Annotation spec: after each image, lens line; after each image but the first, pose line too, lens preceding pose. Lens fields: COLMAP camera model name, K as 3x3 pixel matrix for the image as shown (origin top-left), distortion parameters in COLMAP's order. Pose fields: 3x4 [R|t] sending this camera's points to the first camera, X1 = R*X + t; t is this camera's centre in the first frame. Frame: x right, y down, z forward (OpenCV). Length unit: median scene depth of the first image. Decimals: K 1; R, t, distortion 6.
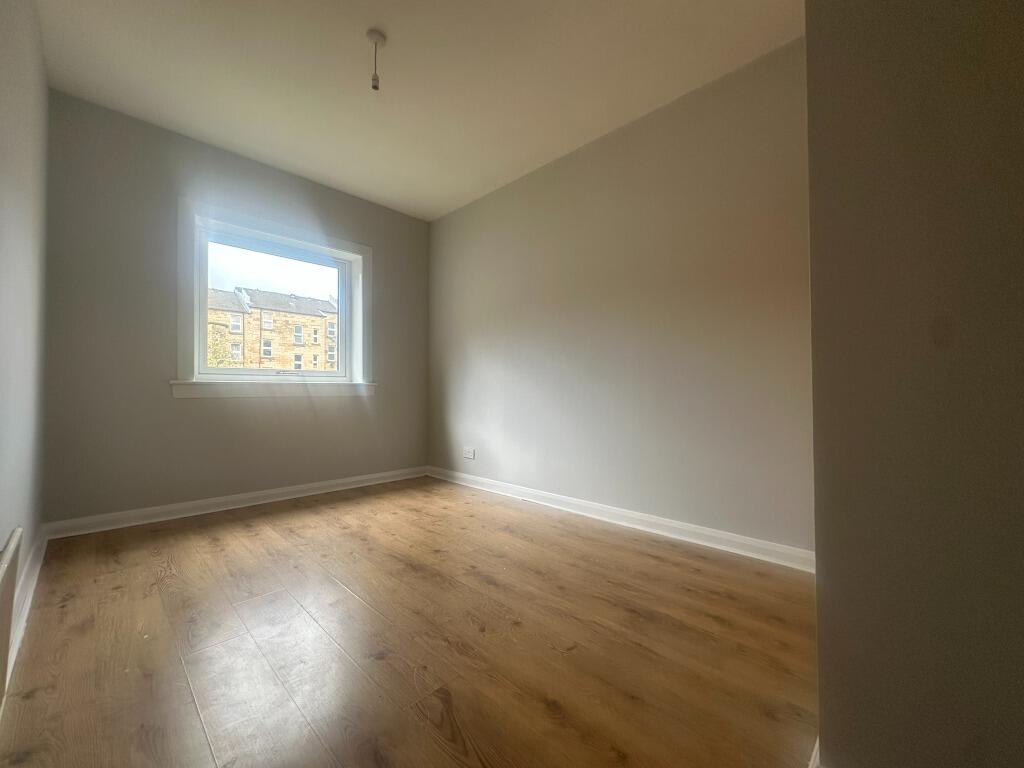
lens RADIAL K [[408.1, 0, 512.0], [0, 408.1, 384.0], [0, 0, 1]] dist [0.000193, -0.000245]
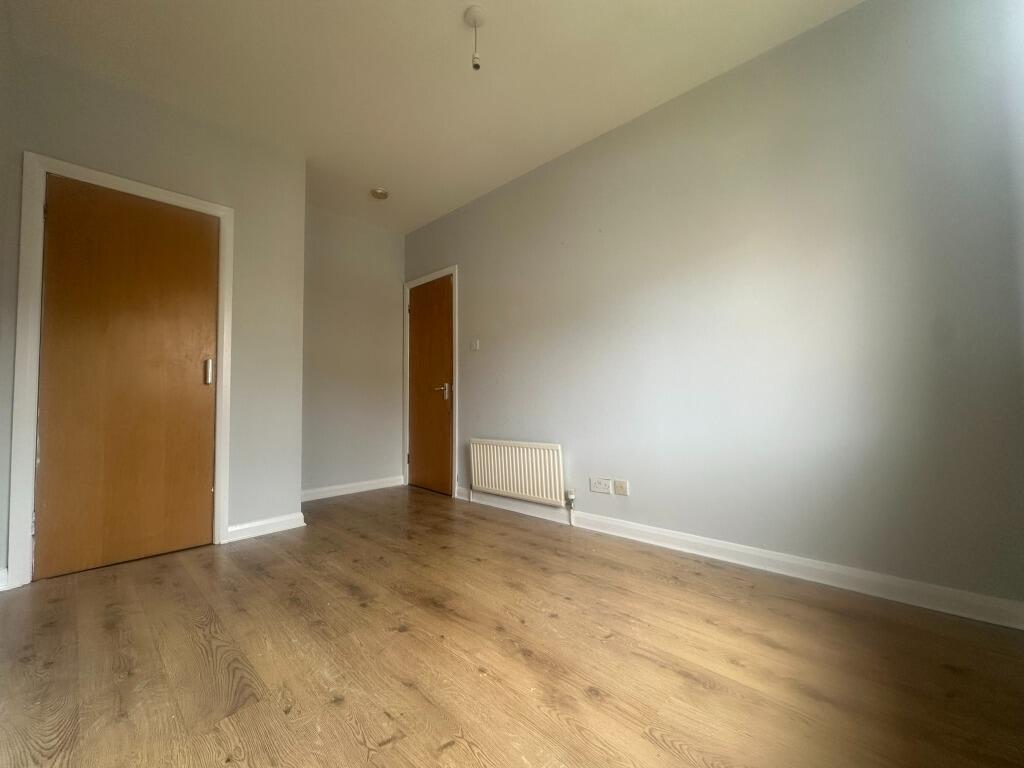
lens RADIAL K [[408.1, 0, 512.0], [0, 408.1, 384.0], [0, 0, 1]] dist [0.000193, -0.000245]
pose [[-0.999794, 0.008666, -0.018341, -0.365538], [0.009646, 0.998490, -0.054077, 0.031843], [0.017844, -0.054242, -0.998368, 1.747456]]
